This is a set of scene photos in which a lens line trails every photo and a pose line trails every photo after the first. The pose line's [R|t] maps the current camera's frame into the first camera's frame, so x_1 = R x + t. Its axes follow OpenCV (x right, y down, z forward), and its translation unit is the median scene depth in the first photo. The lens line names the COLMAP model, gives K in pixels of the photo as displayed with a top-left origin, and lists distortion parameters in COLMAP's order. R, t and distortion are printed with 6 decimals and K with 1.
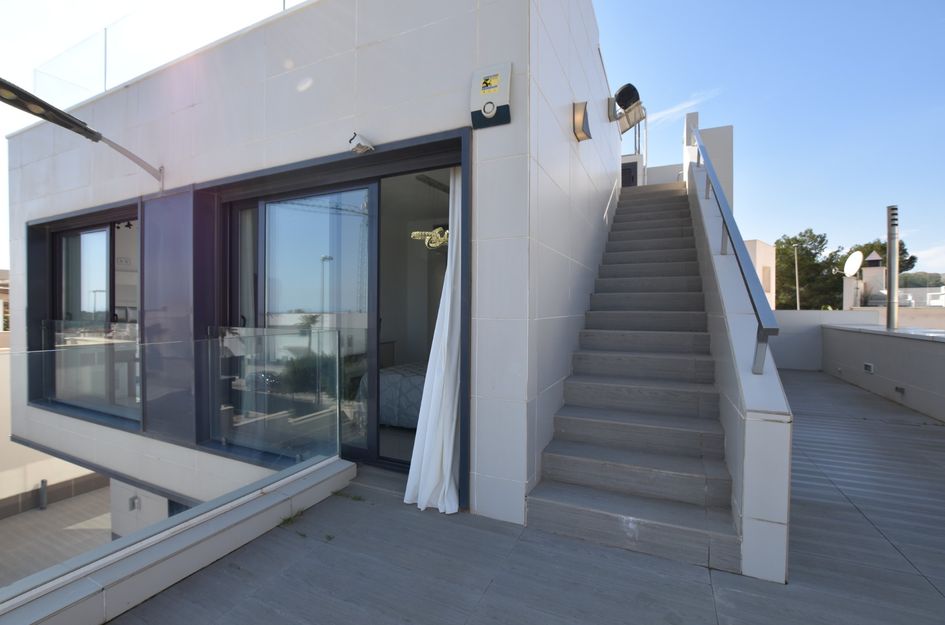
lens RADIAL K [[416.0, 0, 473.8], [0, 416.0, 313.7], [0, 0, 1]] dist [-0.036064, 0.006563]
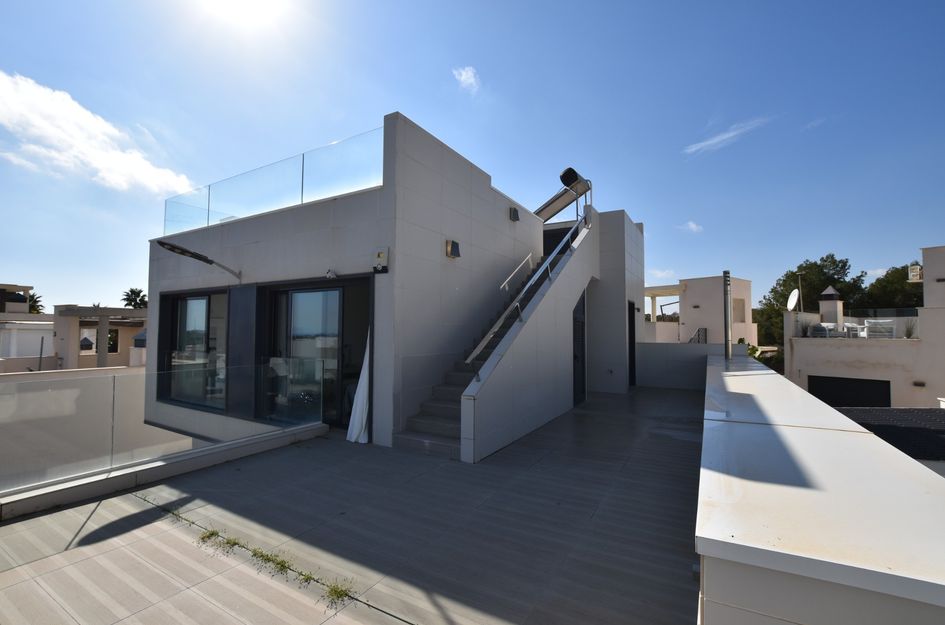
lens RADIAL K [[416.0, 0, 473.8], [0, 416.0, 313.7], [0, 0, 1]] dist [-0.036064, 0.006563]
pose [[0.995999, -0.001997, -0.089341, 0.506888], [-0.002869, 0.998520, -0.054304, -0.067025], [0.089317, 0.054343, 0.994520, -0.831898]]
